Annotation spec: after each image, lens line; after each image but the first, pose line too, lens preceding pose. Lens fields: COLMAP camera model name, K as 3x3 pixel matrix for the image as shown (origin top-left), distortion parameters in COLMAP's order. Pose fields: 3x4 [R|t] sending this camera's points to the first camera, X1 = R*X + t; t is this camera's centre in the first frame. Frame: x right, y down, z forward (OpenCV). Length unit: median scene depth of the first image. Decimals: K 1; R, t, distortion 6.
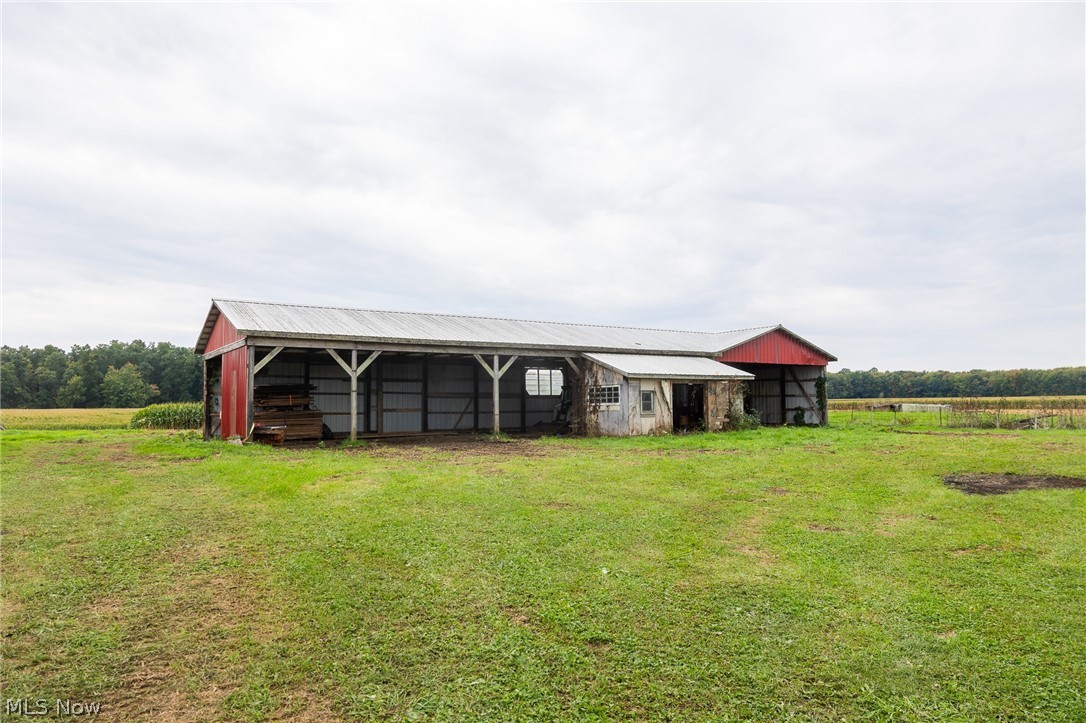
lens RADIAL K [[743.9, 0, 549.0], [0, 743.9, 362.4], [0, 0, 1]] dist [-0.000598, -0.006816]
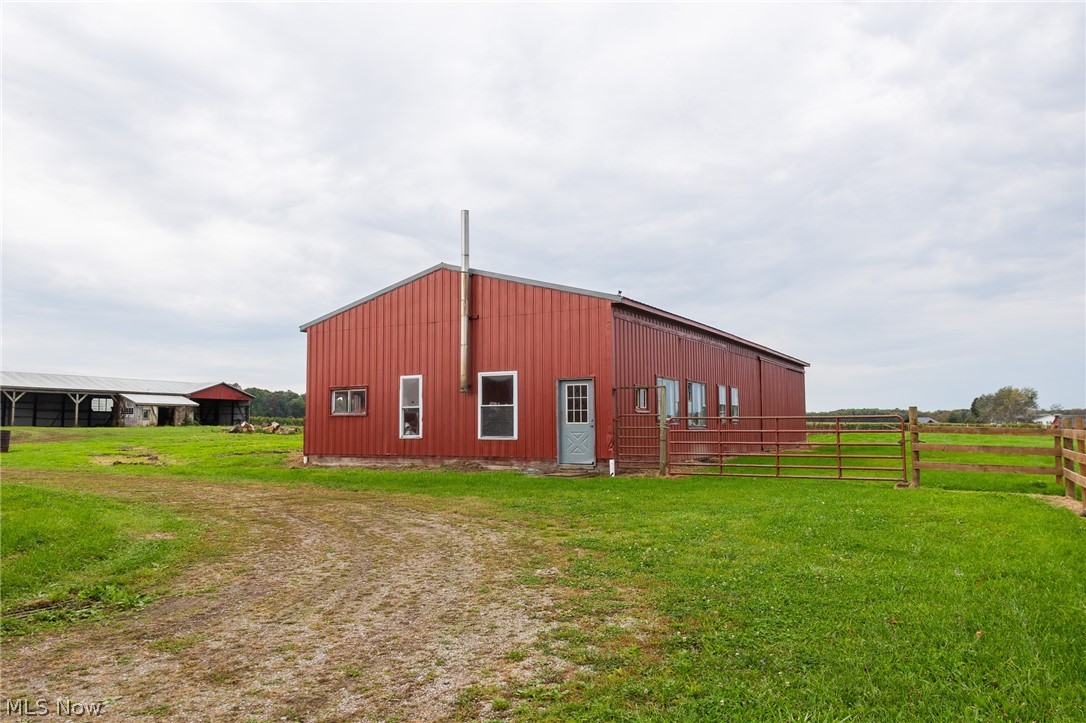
lens RADIAL K [[743.9, 0, 549.1], [0, 743.9, 356.8], [0, 0, 1]] dist [-0.000598, -0.006816]
pose [[0.884886, 0.054775, 0.462575, 0.158095], [-0.038975, 0.998286, -0.043652, -0.082143], [-0.464174, 0.020598, 0.885505, -1.825389]]
